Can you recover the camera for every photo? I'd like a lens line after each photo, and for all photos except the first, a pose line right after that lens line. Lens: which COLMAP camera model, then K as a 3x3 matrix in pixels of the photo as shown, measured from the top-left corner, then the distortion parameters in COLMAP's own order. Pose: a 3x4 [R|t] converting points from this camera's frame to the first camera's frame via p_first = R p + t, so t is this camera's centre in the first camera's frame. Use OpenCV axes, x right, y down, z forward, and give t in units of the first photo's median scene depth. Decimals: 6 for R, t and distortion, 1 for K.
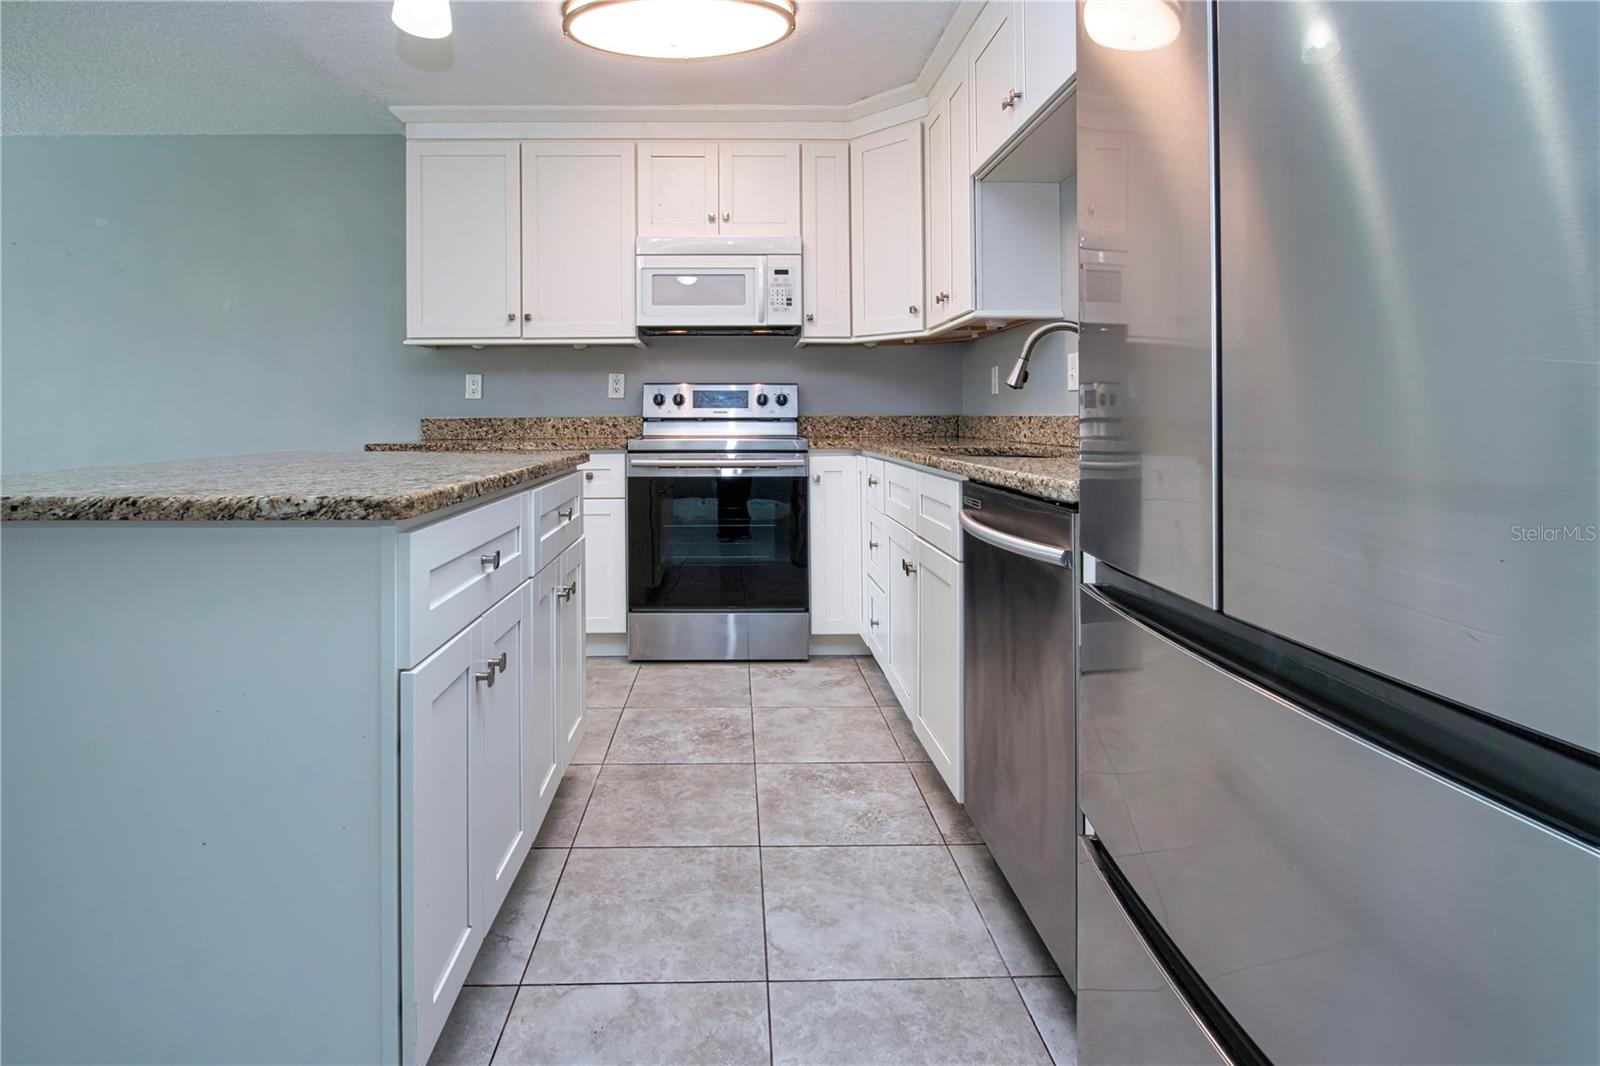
lens RADIAL K [[795.2, 0, 729.6], [0, 795.2, 399.1], [0, 0, 1]] dist [-0.015861, 0.004073]
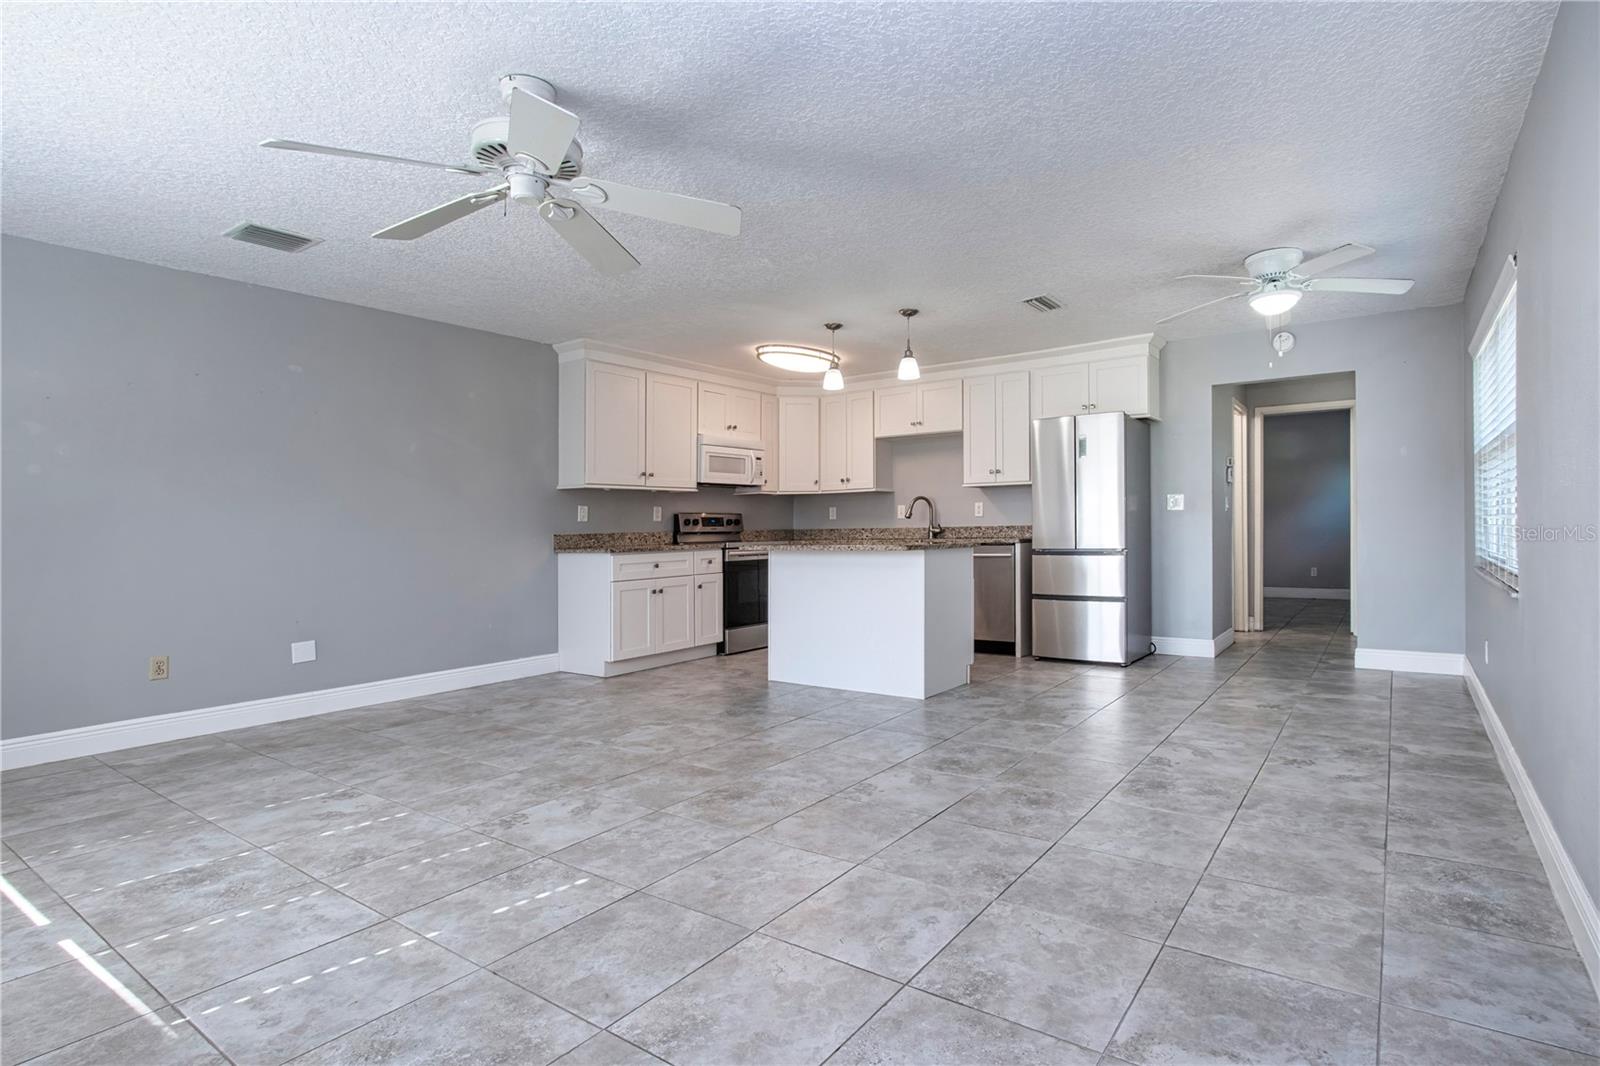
lens RADIAL K [[795.2, 0, 875.0], [0, 795.2, 544.8], [0, 0, 1]] dist [-0.015861, 0.004073]
pose [[0.551802, -0.024014, 0.833629, -1.345437], [-0.002164, 0.999541, 0.030227, -0.002692], [-0.833972, -0.018483, 0.551497, -0.335928]]
